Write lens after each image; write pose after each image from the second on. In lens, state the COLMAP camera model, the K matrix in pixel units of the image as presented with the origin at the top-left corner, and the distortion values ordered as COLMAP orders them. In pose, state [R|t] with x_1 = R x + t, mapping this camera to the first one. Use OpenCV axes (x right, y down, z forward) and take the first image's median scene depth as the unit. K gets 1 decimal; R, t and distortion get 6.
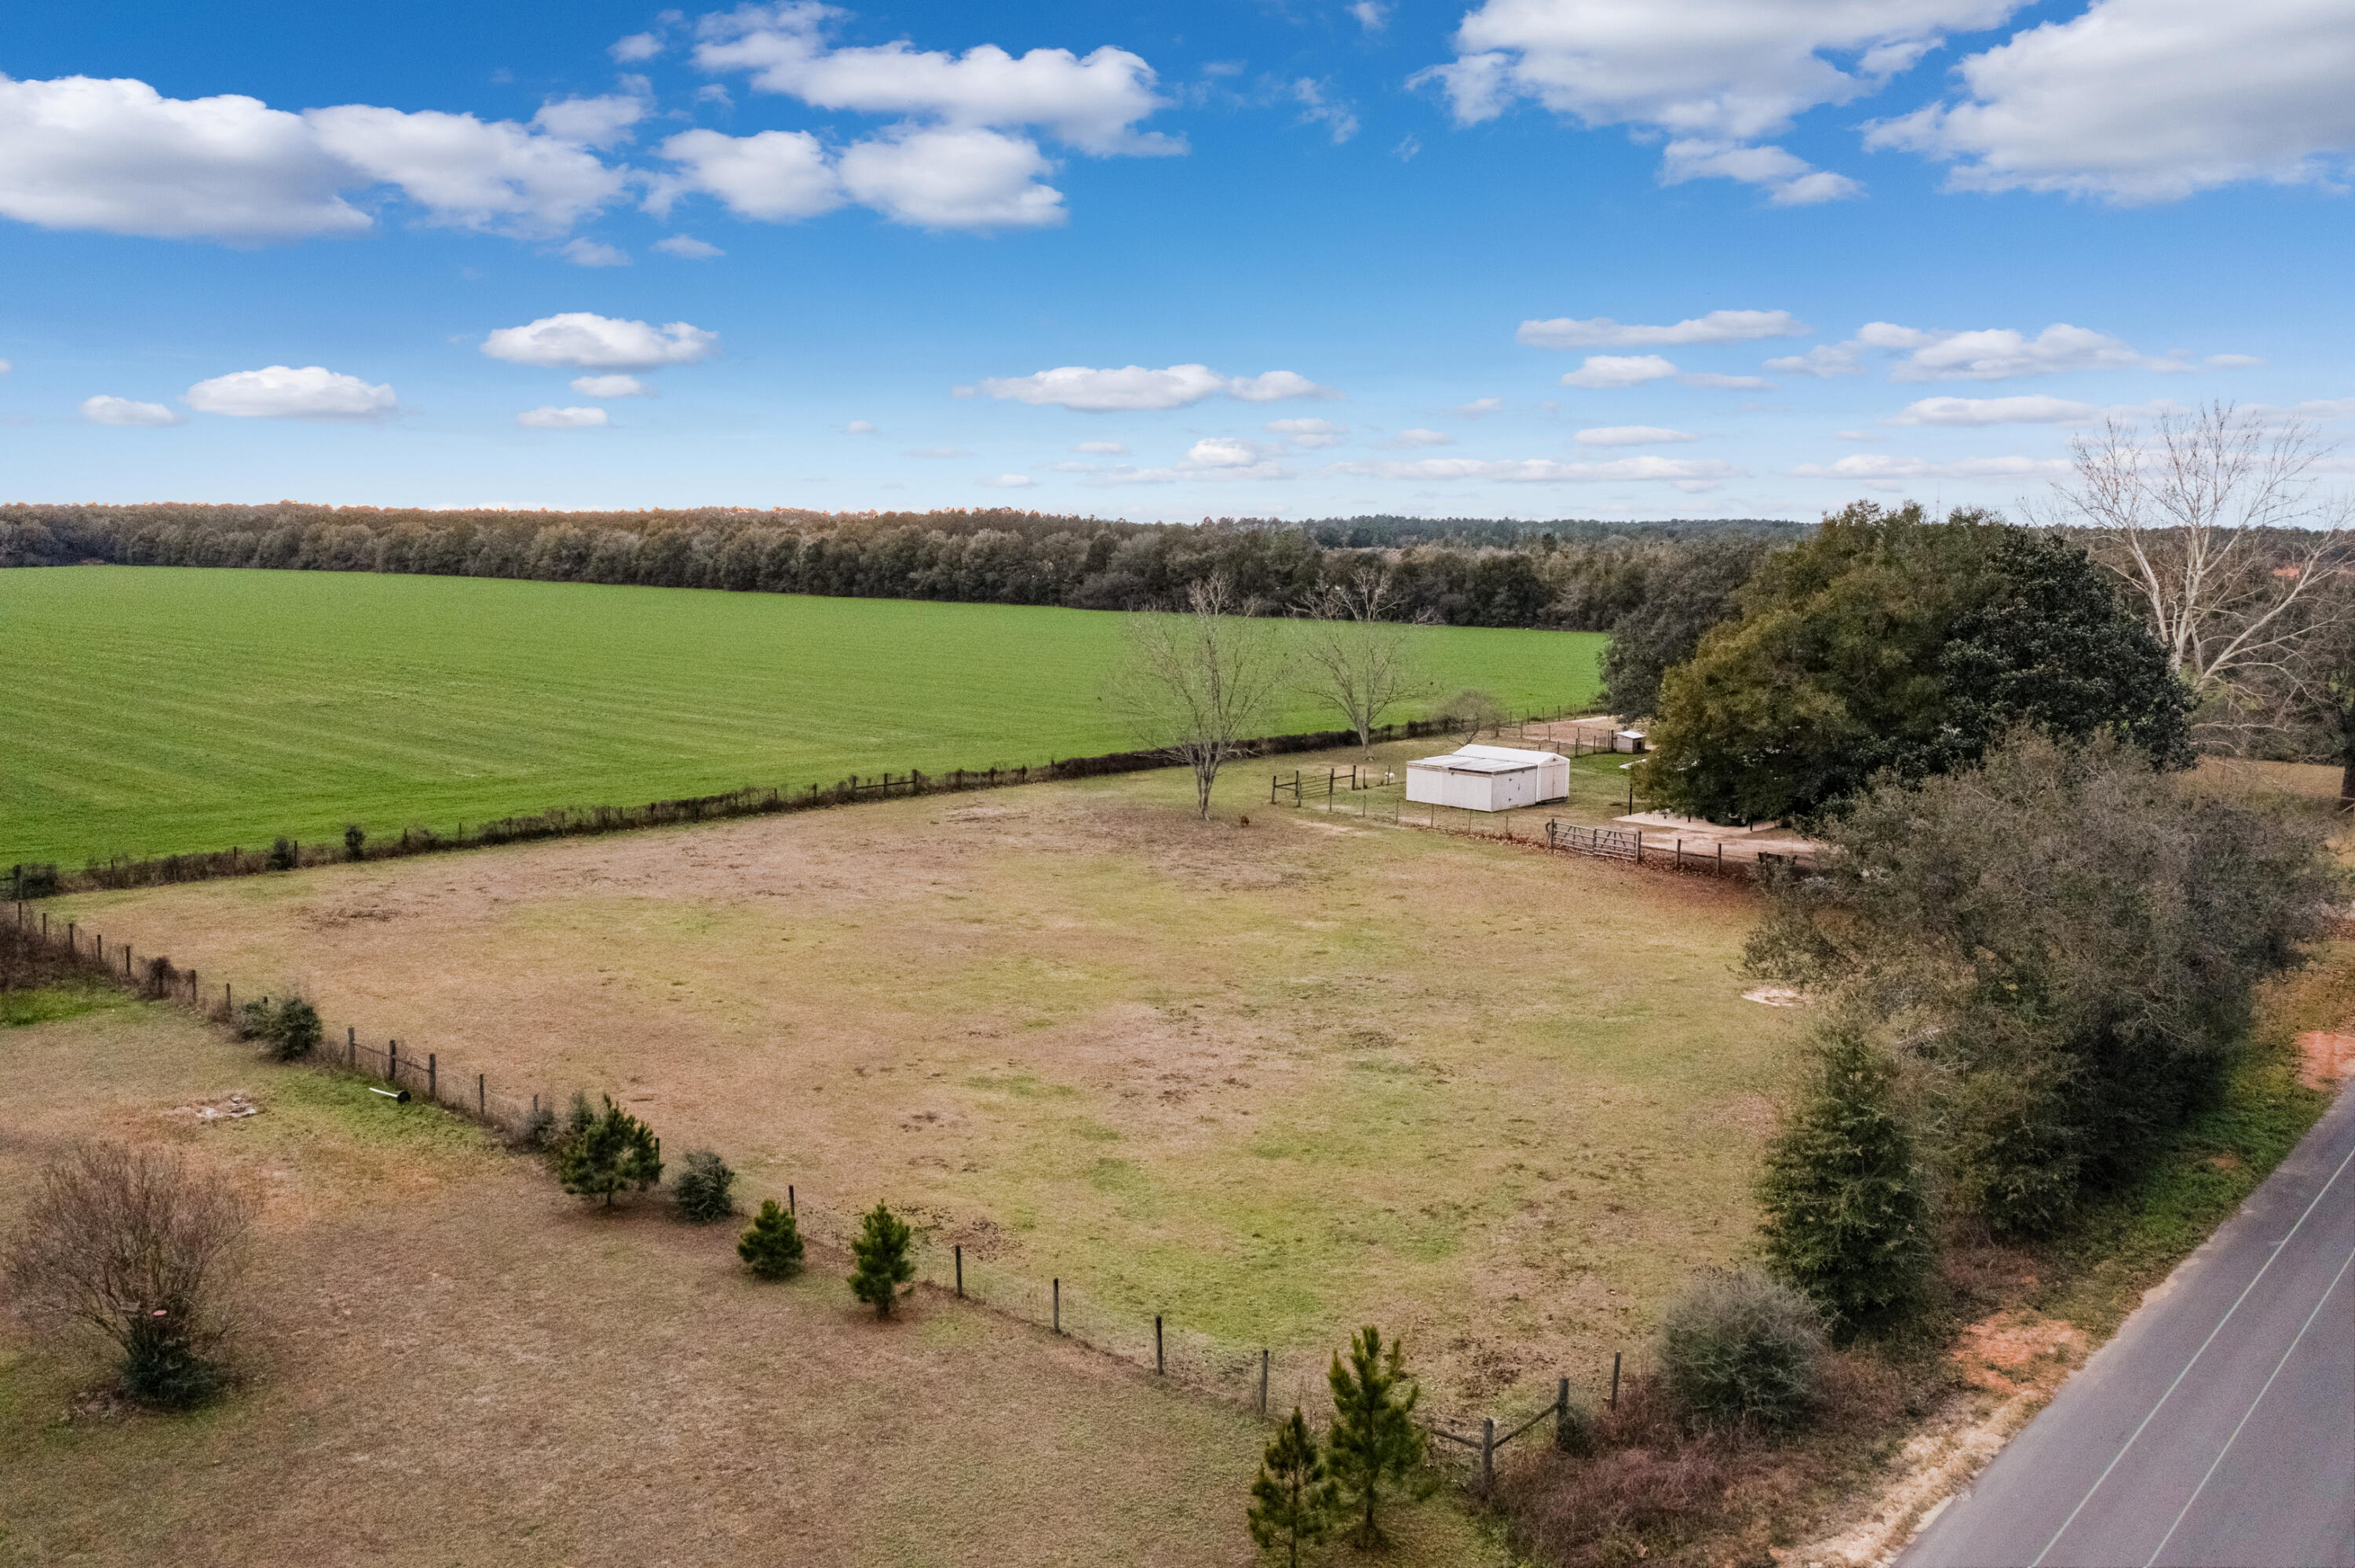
lens RADIAL K [[1850.6, 0, 1177.5], [0, 1850.6, 784.0], [0, 0, 1]] dist [-0.022938, 0.005586]
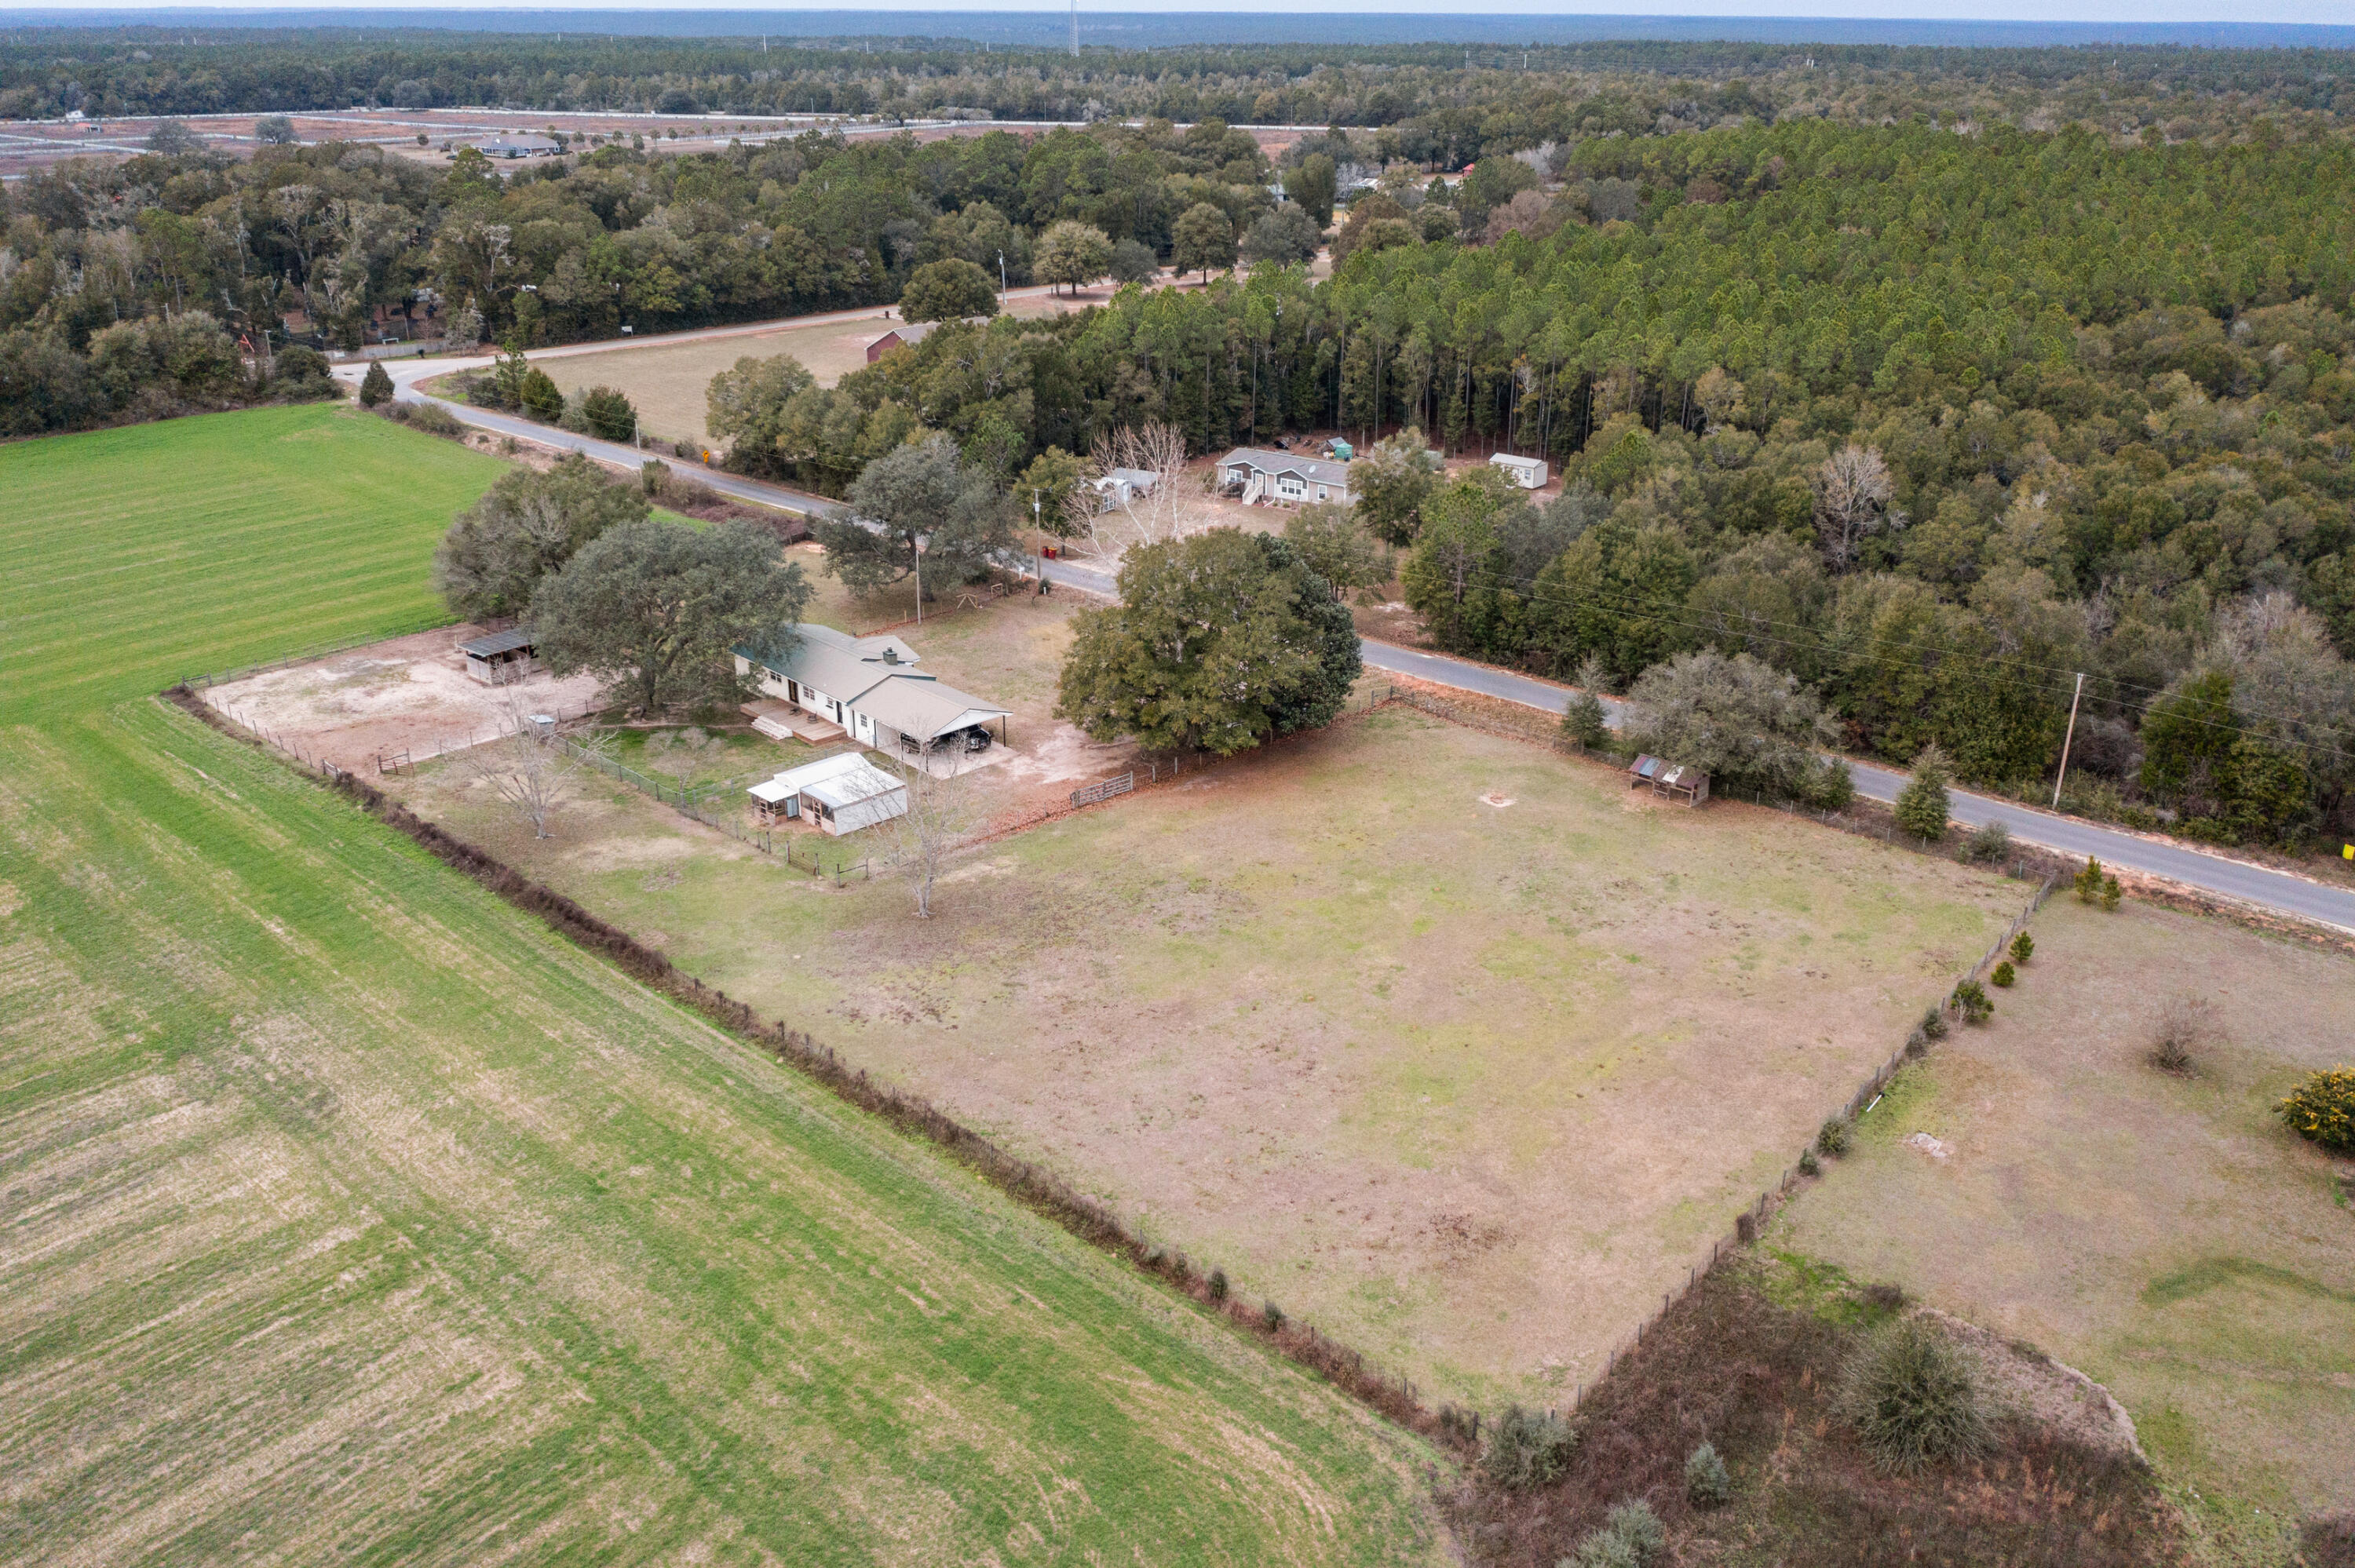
lens RADIAL K [[1848.1, 0, 1172.3], [0, 1848.1, 779.7], [0, 0, 1]] dist [-0.011992, -0.000262]
pose [[0.008460, -0.393492, 0.919289, -1.865167], [0.128813, 0.912091, 0.389226, -0.897824], [-0.991633, 0.115124, 0.058403, 1.398318]]
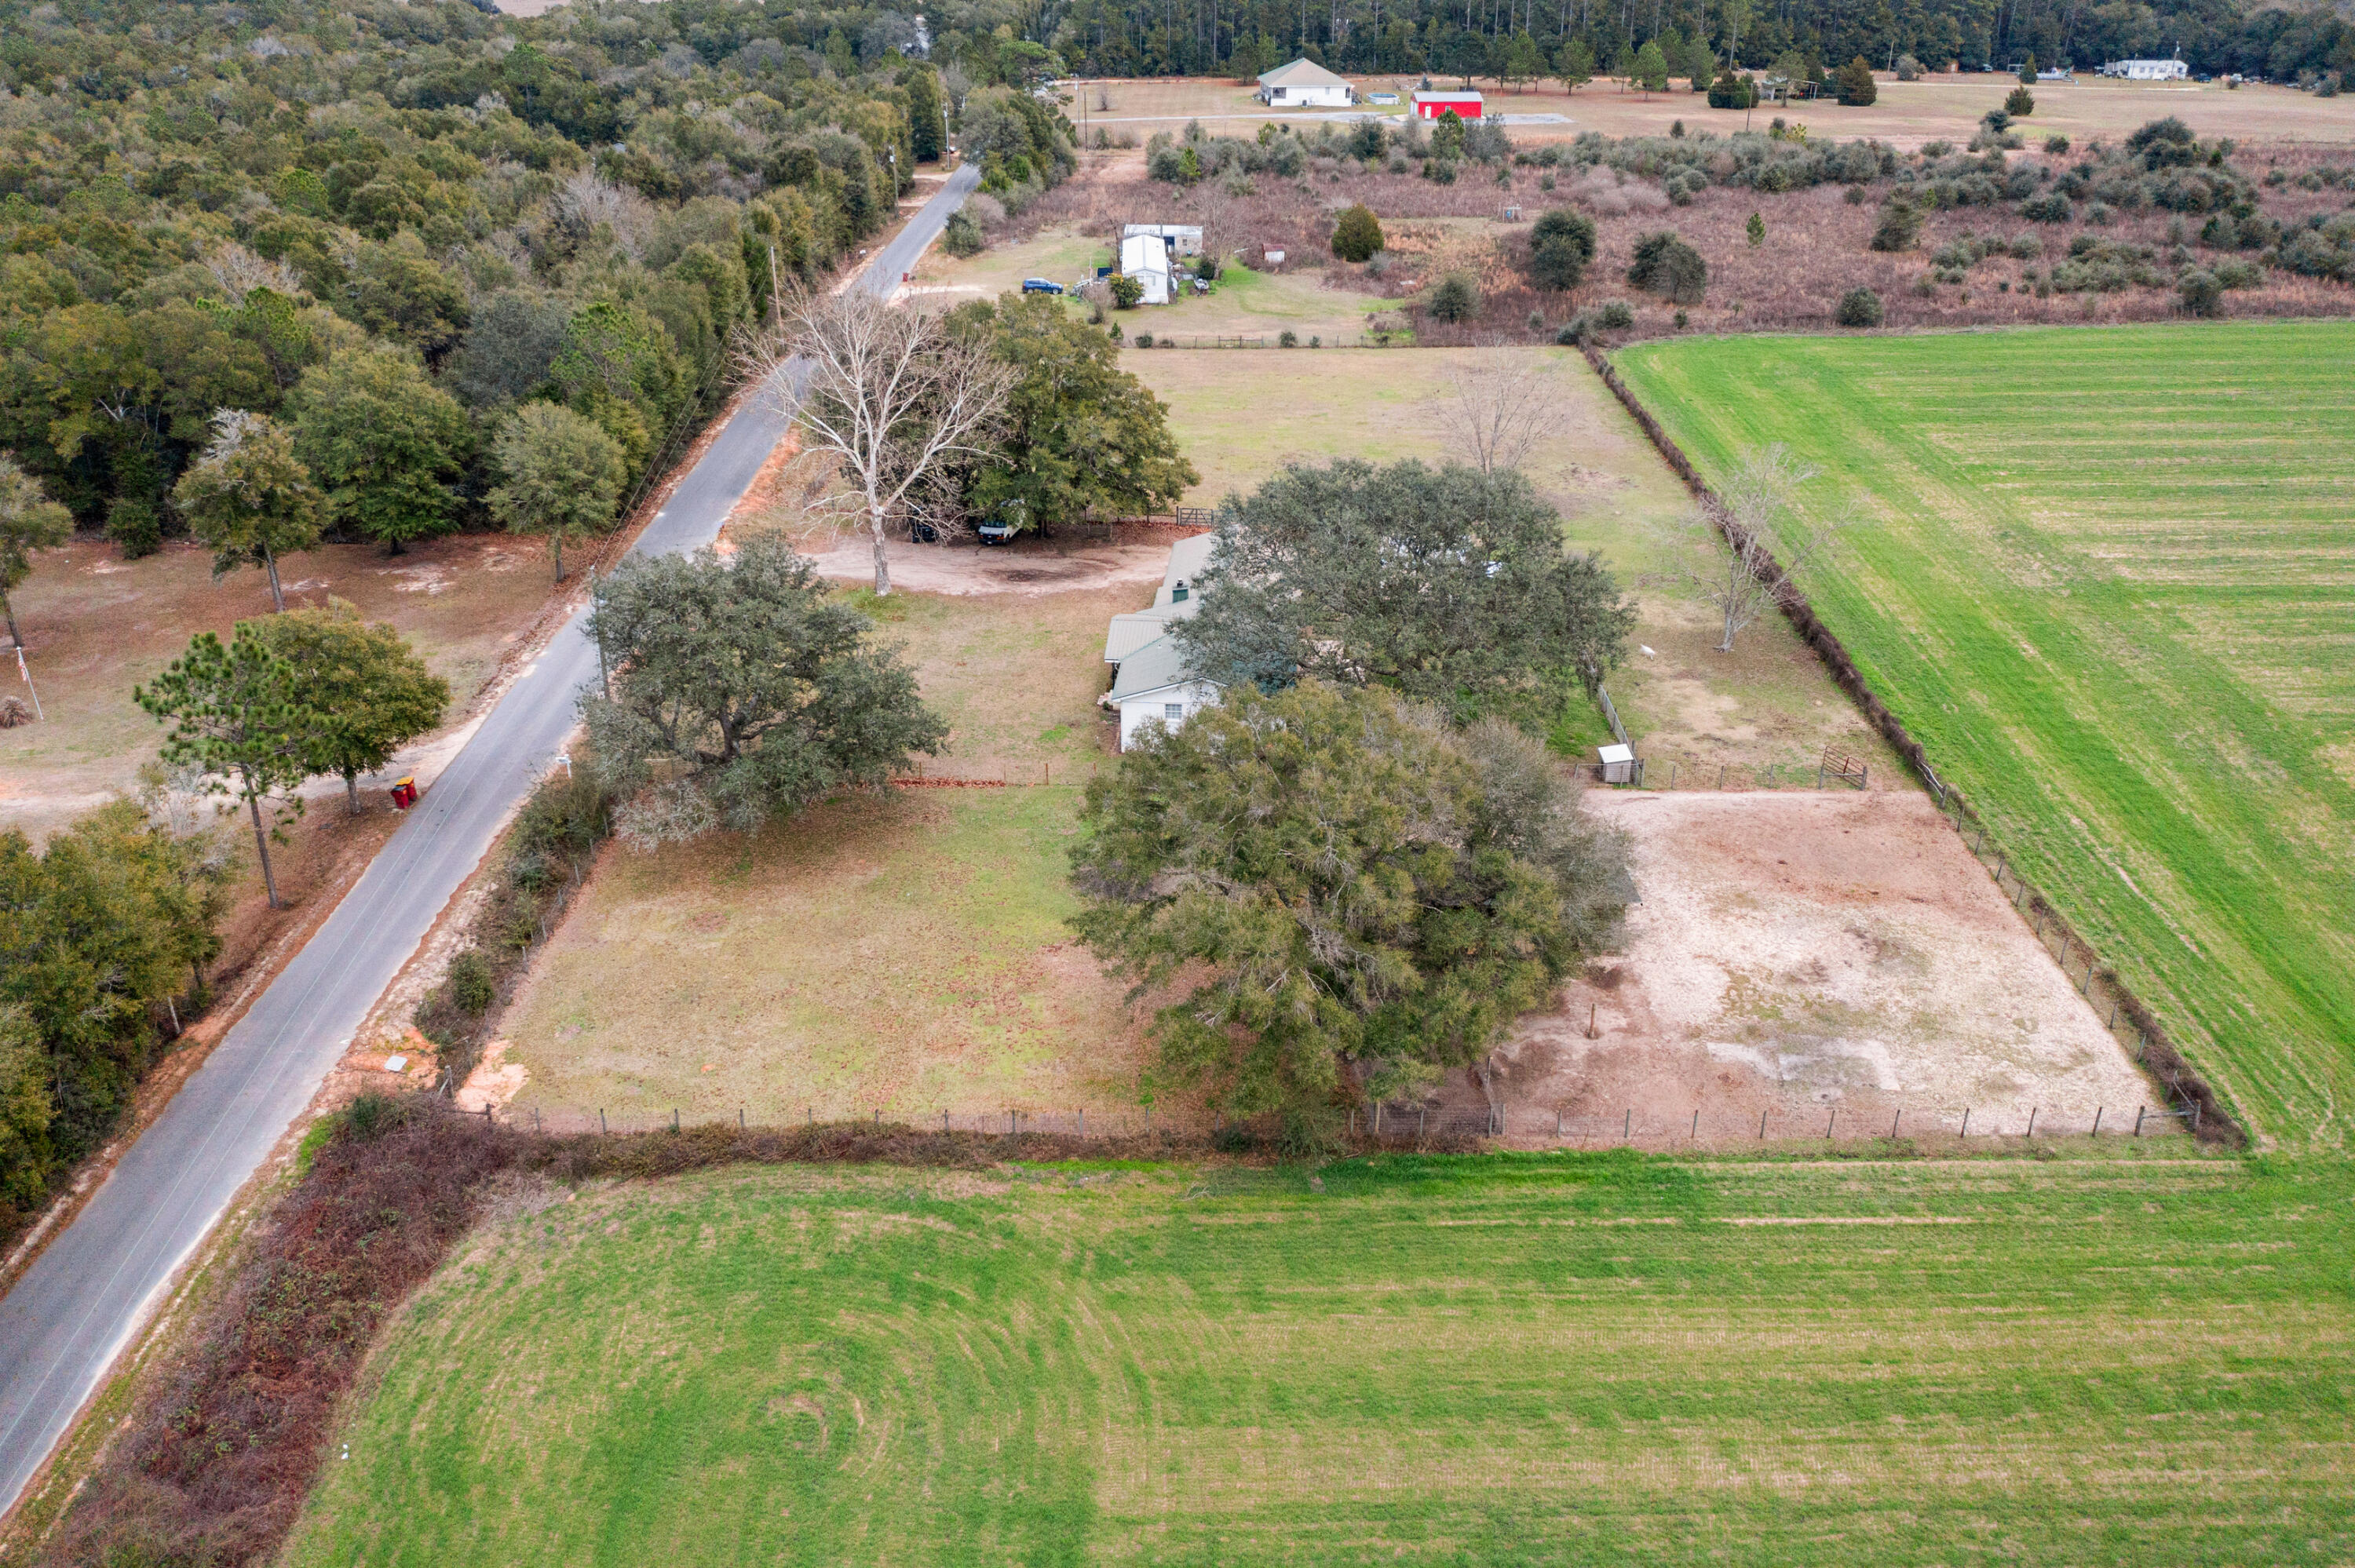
lens RADIAL K [[1850.6, 0, 1177.5], [0, 1850.6, 784.0], [0, 0, 1]] dist [-0.022938, 0.005586]
pose [[-0.751825, 0.277295, -0.598220, 1.958866], [-0.091832, 0.854391, 0.511451, -0.893121], [0.652937, 0.439457, -0.616888, 3.259841]]
